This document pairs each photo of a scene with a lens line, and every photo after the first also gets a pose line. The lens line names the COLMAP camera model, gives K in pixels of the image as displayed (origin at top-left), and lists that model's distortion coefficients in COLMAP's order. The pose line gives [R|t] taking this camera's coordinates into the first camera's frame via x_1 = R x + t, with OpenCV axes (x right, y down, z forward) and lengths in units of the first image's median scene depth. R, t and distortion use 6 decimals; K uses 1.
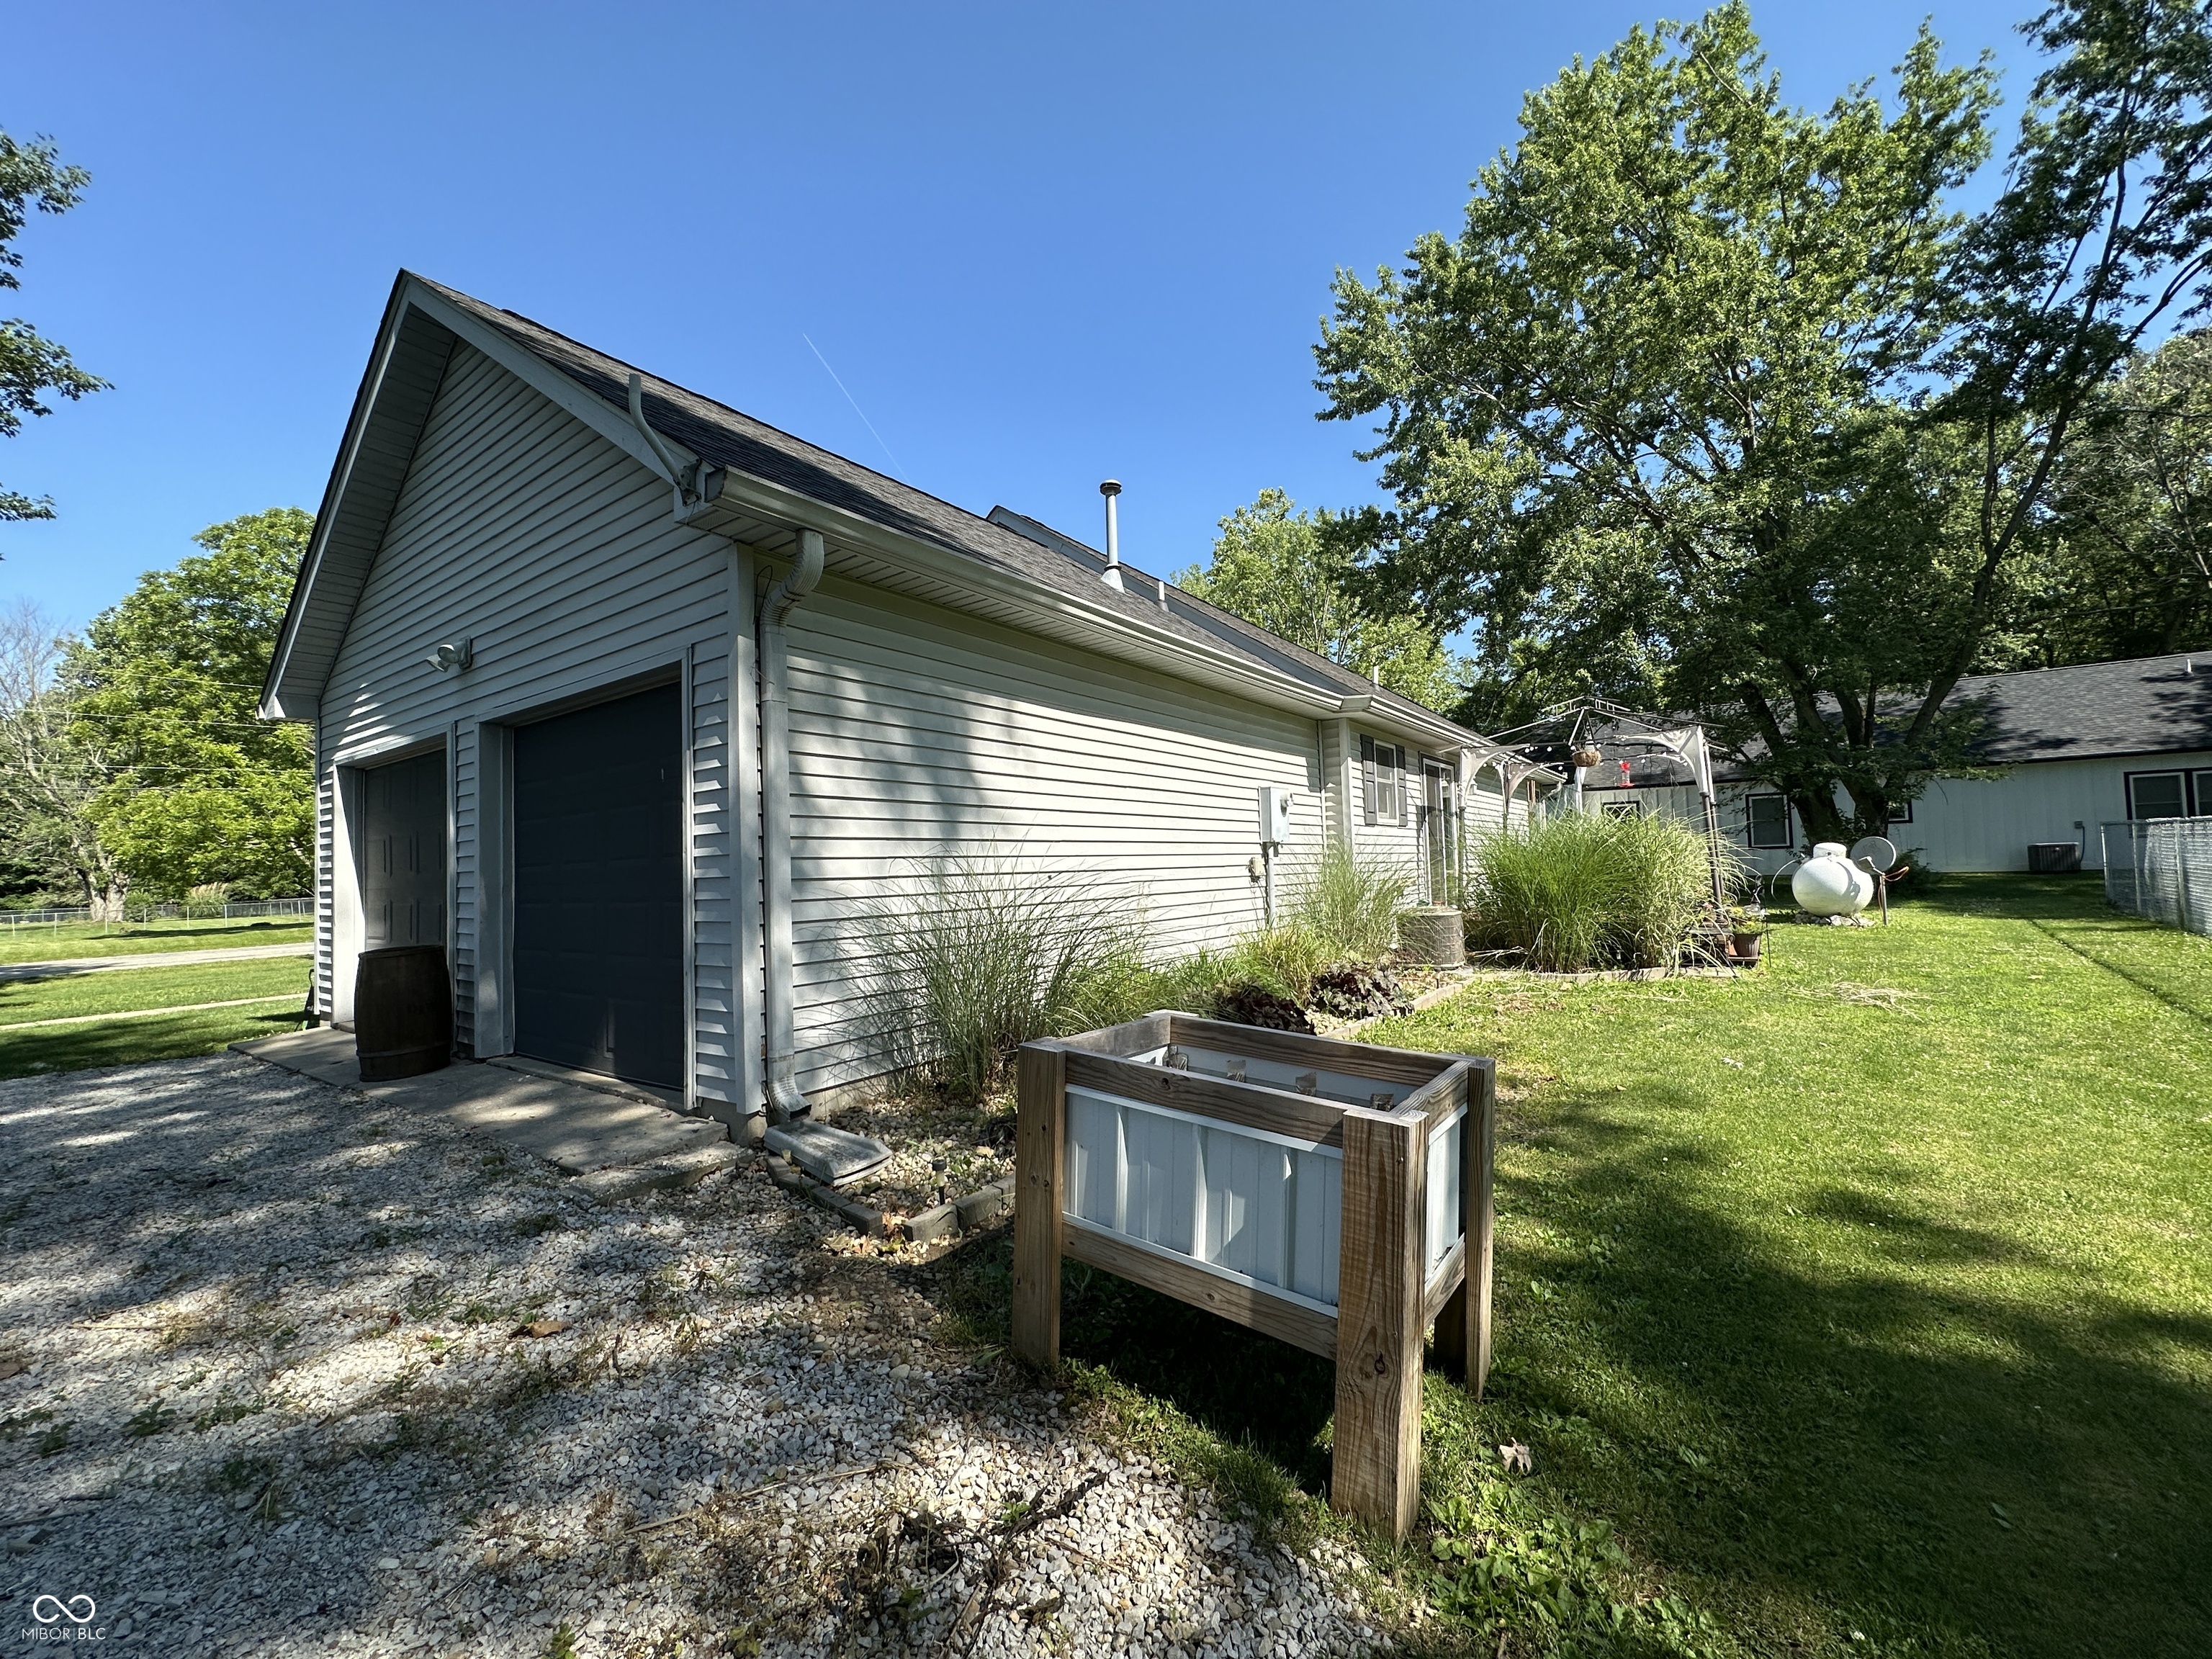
lens RADIAL K [[879.6, 0, 1105.7], [0, 879.6, 824.5], [0, 0, 1]] dist [-0.001053, -0.000240]
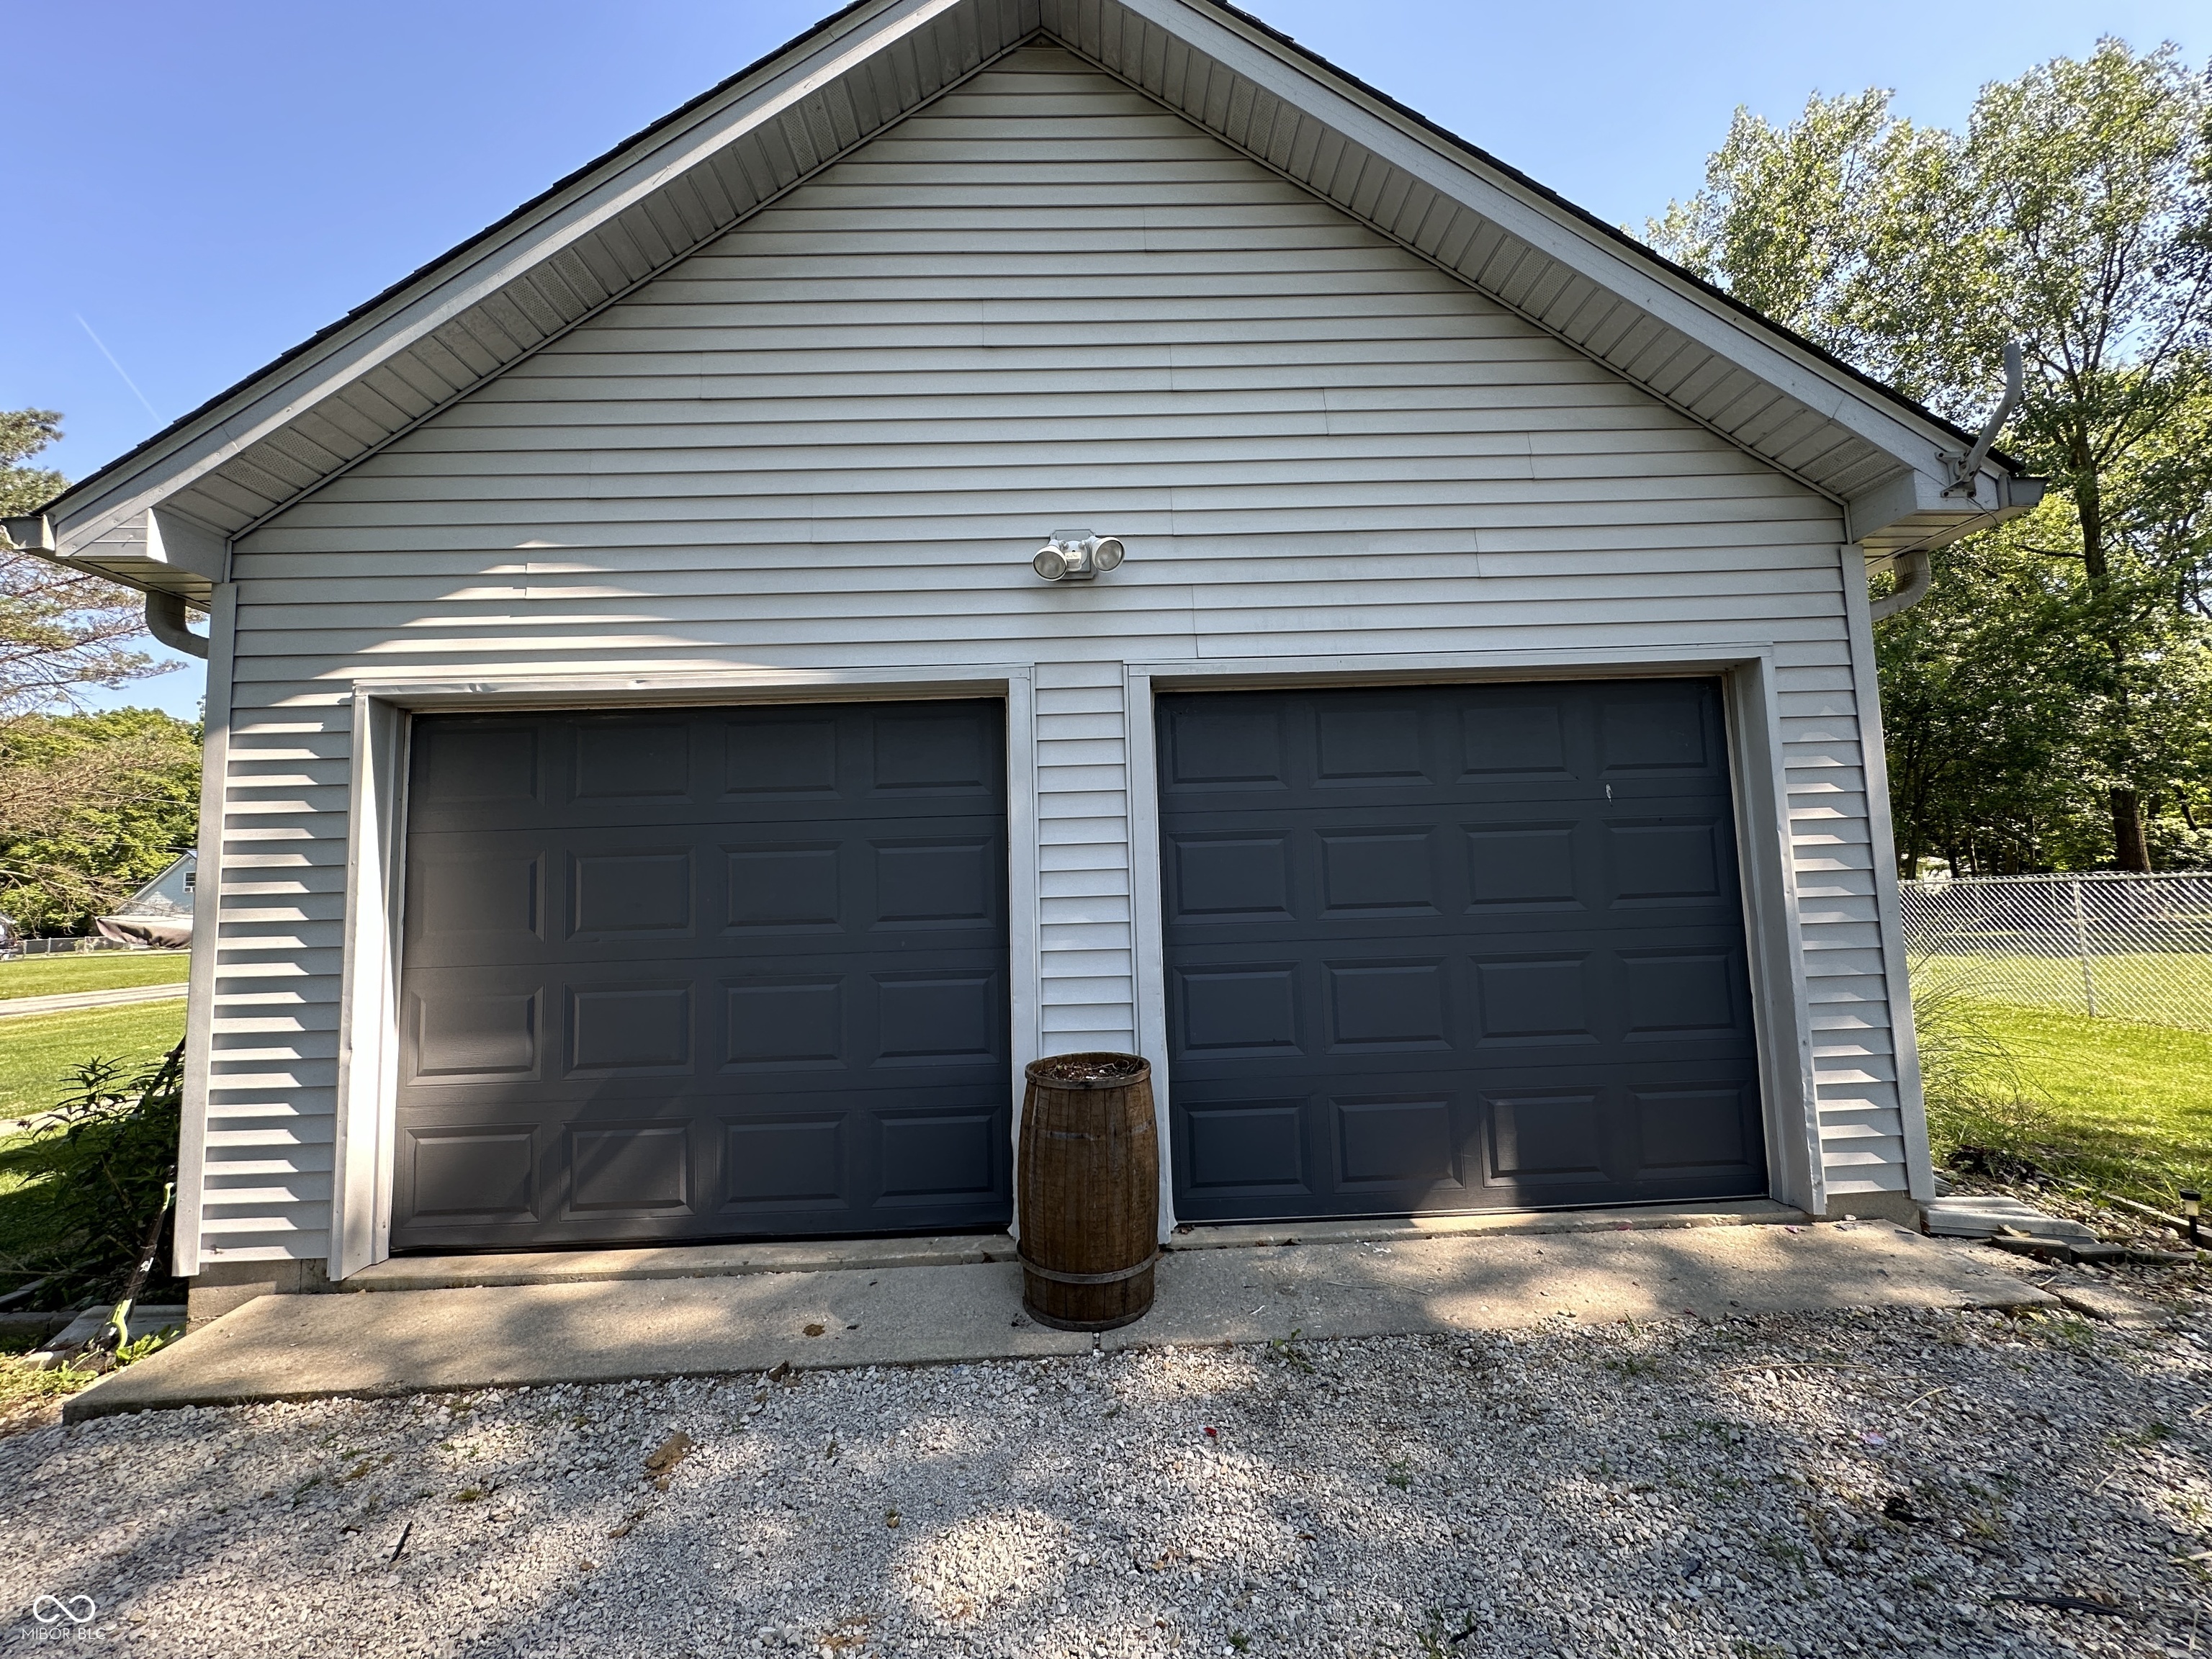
lens RADIAL K [[879.6, 0, 1092.0], [0, 879.6, 822.2], [0, 0, 1]] dist [-0.001053, -0.000240]
pose [[0.803219, 0.059529, 0.592702, -0.348247], [-0.022934, 0.997347, -0.069090, 0.008825], [-0.595242, 0.041901, 0.802453, 0.170780]]
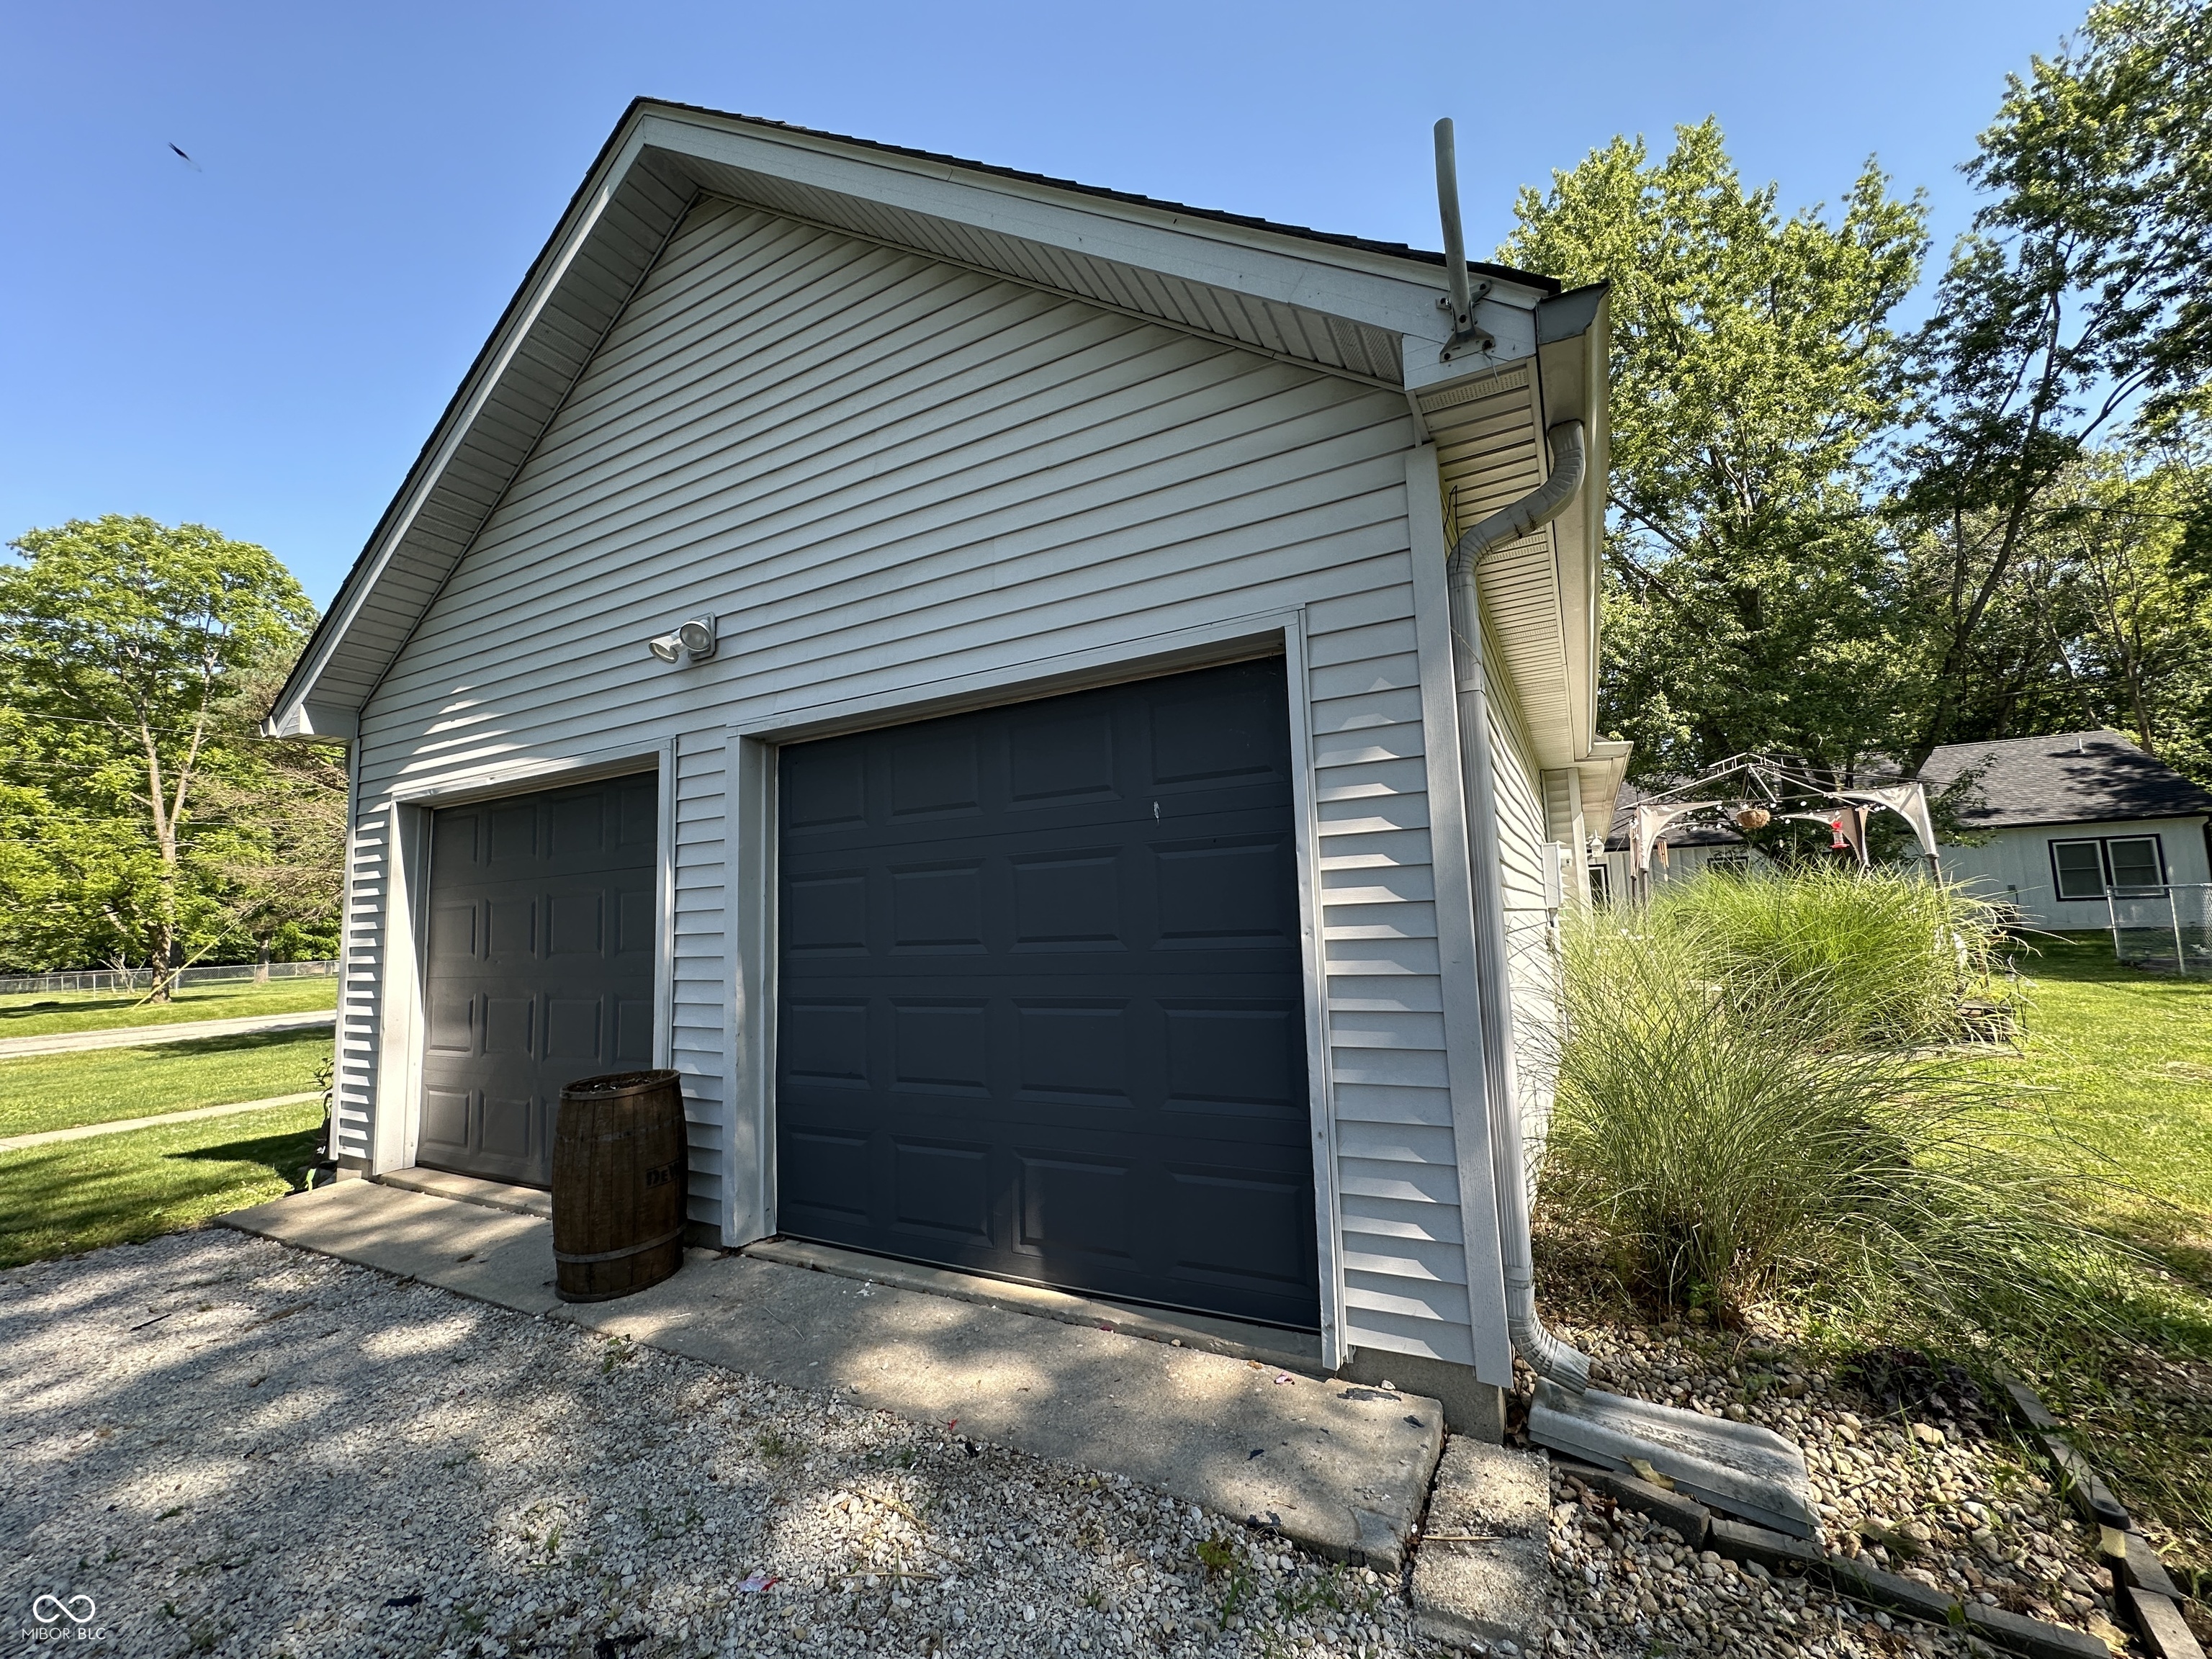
lens RADIAL K [[879.6, 0, 1108.3], [0, 879.6, 826.5], [0, 0, 1]] dist [-0.001053, -0.000240]
pose [[0.992279, 0.010552, 0.123579, -0.162847], [-0.002173, 0.997701, -0.067738, -0.000230], [-0.124010, 0.066947, 0.990020, 0.094032]]
